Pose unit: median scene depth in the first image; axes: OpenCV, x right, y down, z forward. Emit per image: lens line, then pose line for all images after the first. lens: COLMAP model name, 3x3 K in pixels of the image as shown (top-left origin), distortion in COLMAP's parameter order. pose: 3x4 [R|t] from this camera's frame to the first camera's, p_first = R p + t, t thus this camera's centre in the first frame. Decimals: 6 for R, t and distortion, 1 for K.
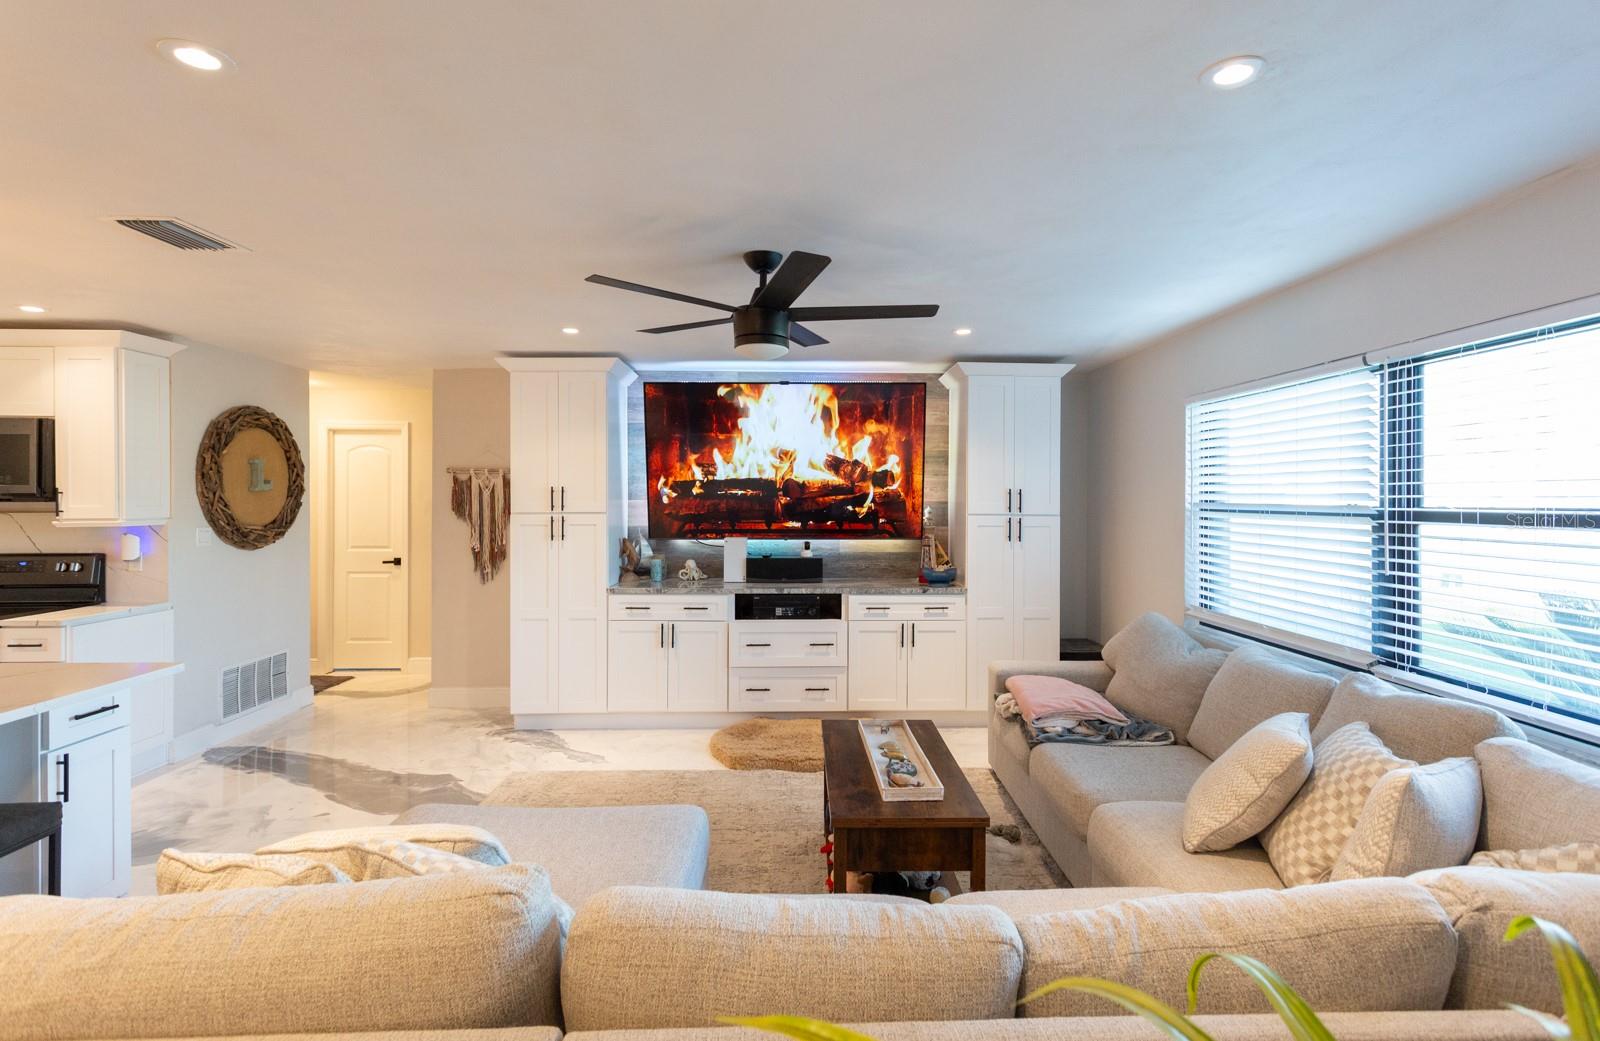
lens RADIAL K [[769.8, 0, 812.3], [0, 769.8, 490.8], [0, 0, 1]] dist [0.001631, 0.000569]
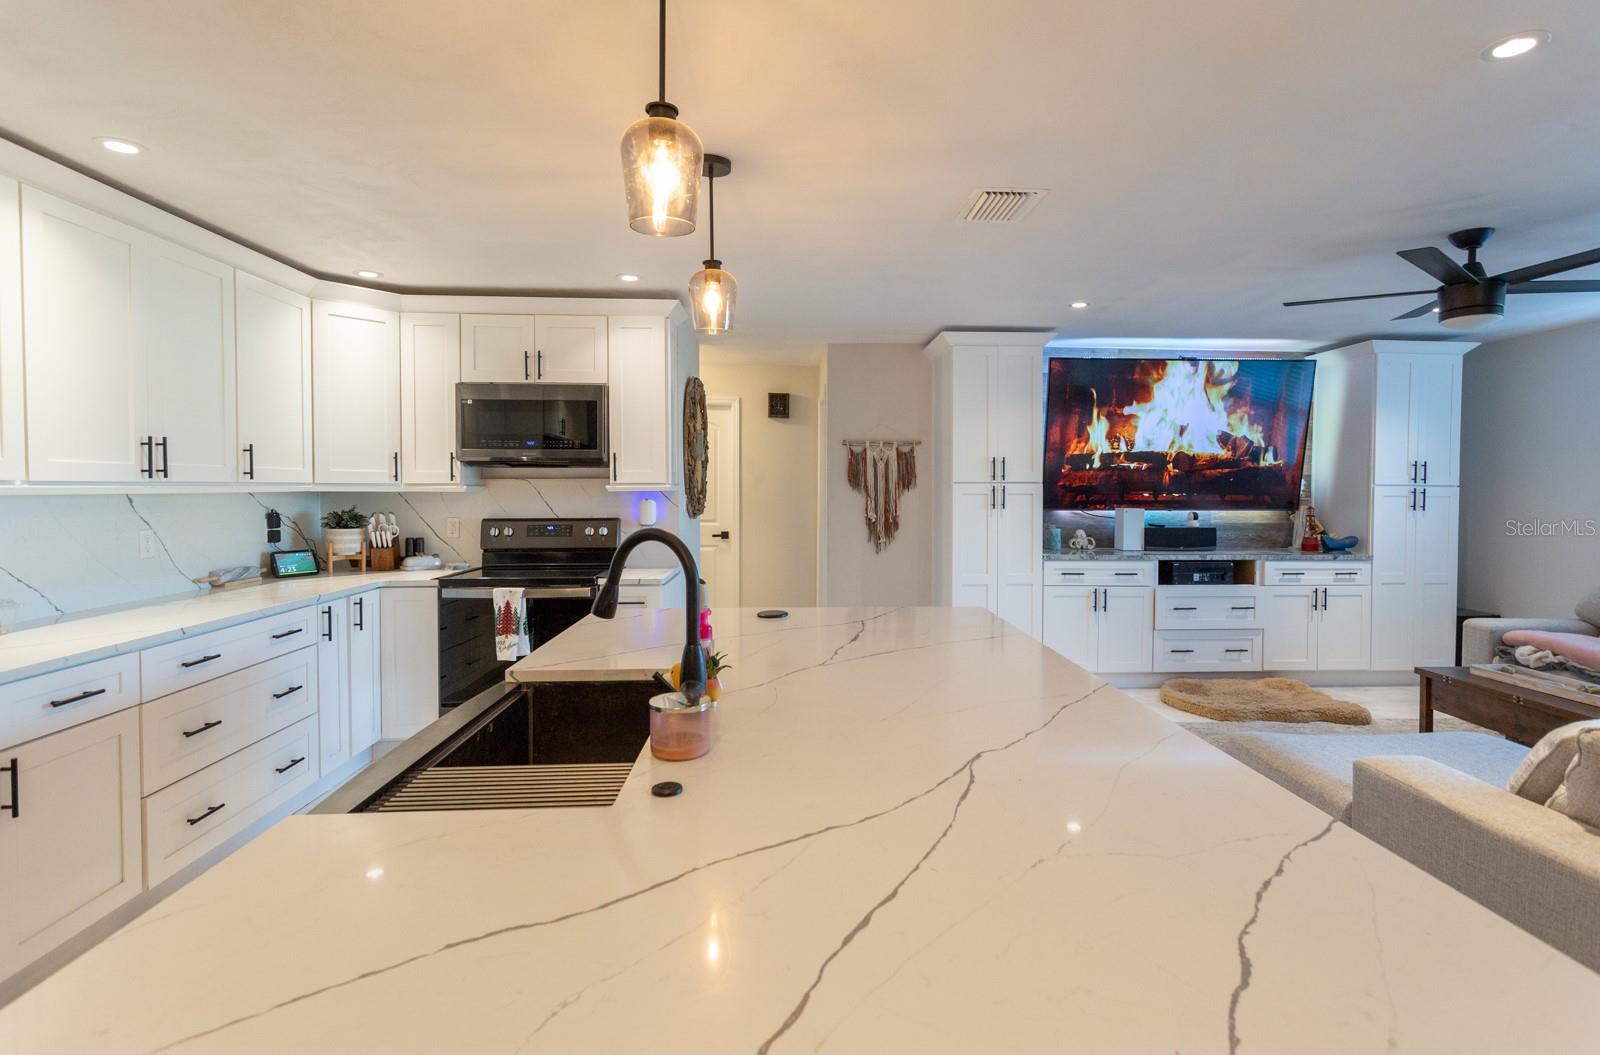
lens RADIAL K [[781.4, 0, 832.5], [0, 781.4, 501.7], [0, 0, 1]] dist [0.001385, 0.001410]
pose [[0.999381, 0.001089, 0.035164, -0.559585], [-0.002065, 0.999613, 0.027734, 0.024531], [-0.035120, -0.027789, 0.998997, -0.042997]]
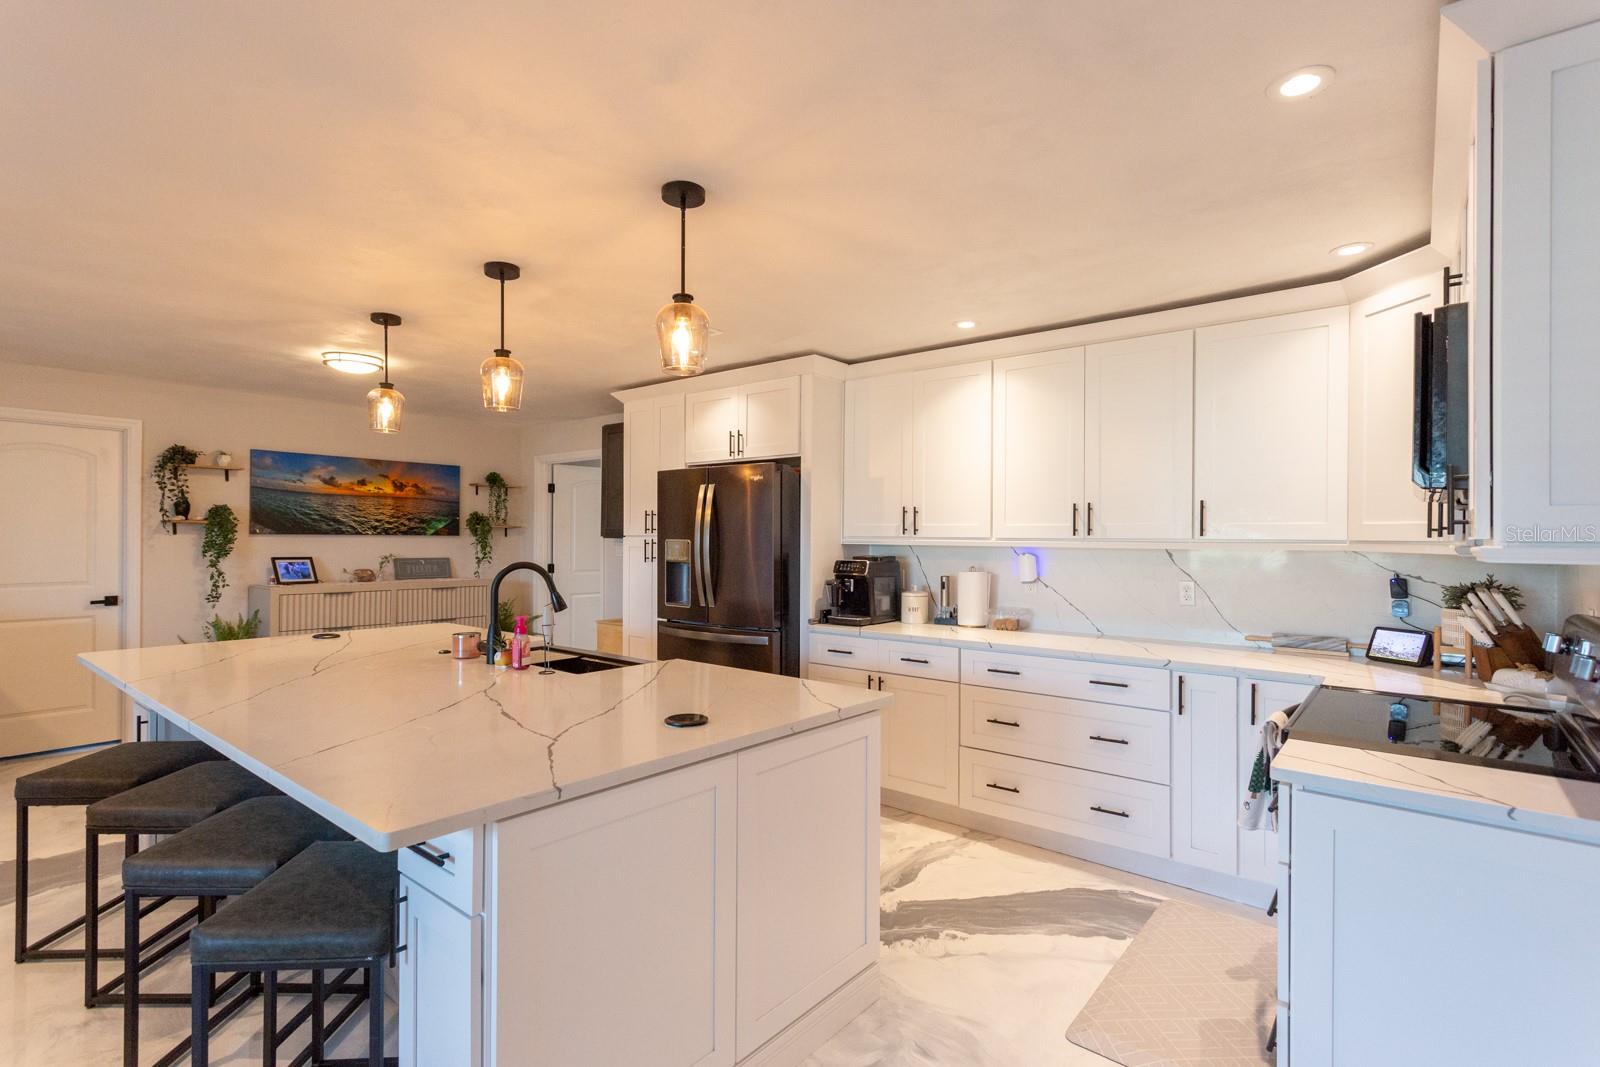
lens RADIAL K [[761.2, 0, 802.6], [0, 761.2, 539.2], [0, 0, 1]] dist [0.001039, 0.001524]
pose [[-0.654899, -0.001924, -0.755714, -0.336720], [-0.001397, 0.999998, -0.001336, 0.028584], [0.755715, 0.000181, -0.654901, 0.776437]]
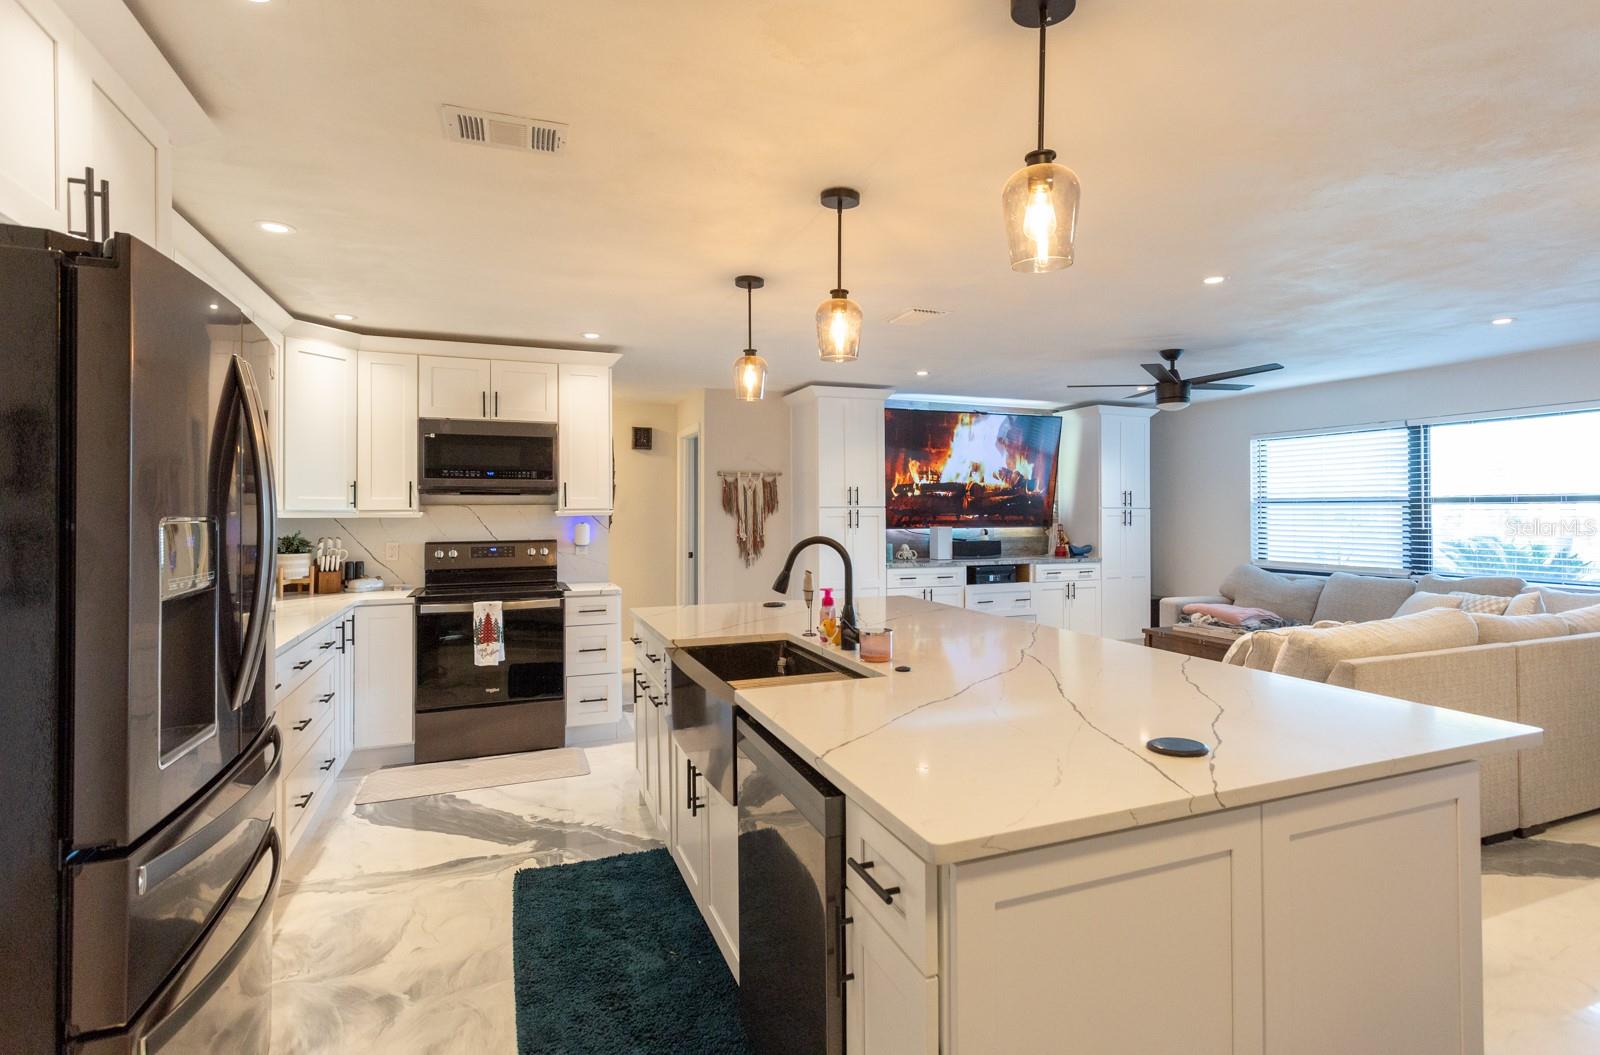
lens RADIAL K [[781.4, 0, 832.5], [0, 781.4, 501.7], [0, 0, 1]] dist [0.001385, 0.001410]
pose [[0.934029, 0.000985, 0.357197, -0.791444], [0.000088, 0.999996, -0.002988, 0.022444], [-0.357198, 0.002822, 0.934024, -0.209992]]
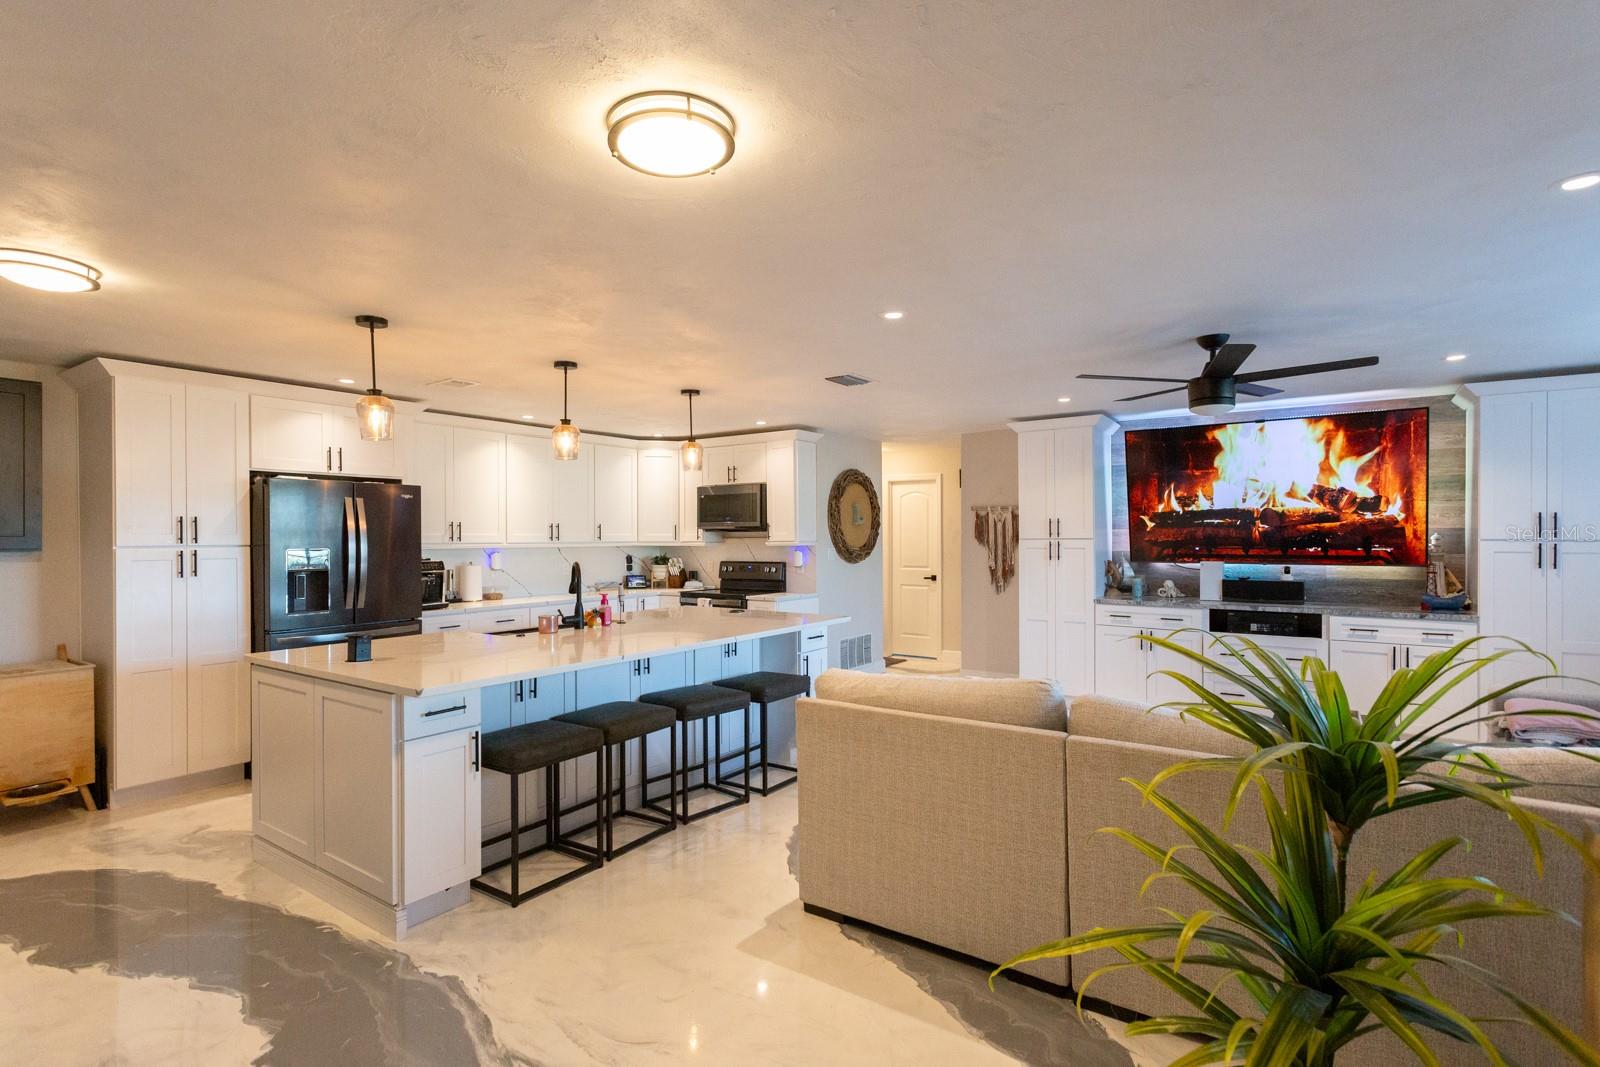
lens RADIAL K [[761.2, 0, 802.6], [0, 761.2, 539.2], [0, 0, 1]] dist [0.001039, 0.001524]
pose [[0.807734, -0.001672, -0.589545, 0.076988], [0.008155, 0.999932, 0.008337, 0.014429], [0.589491, -0.011542, 0.807692, -0.266799]]
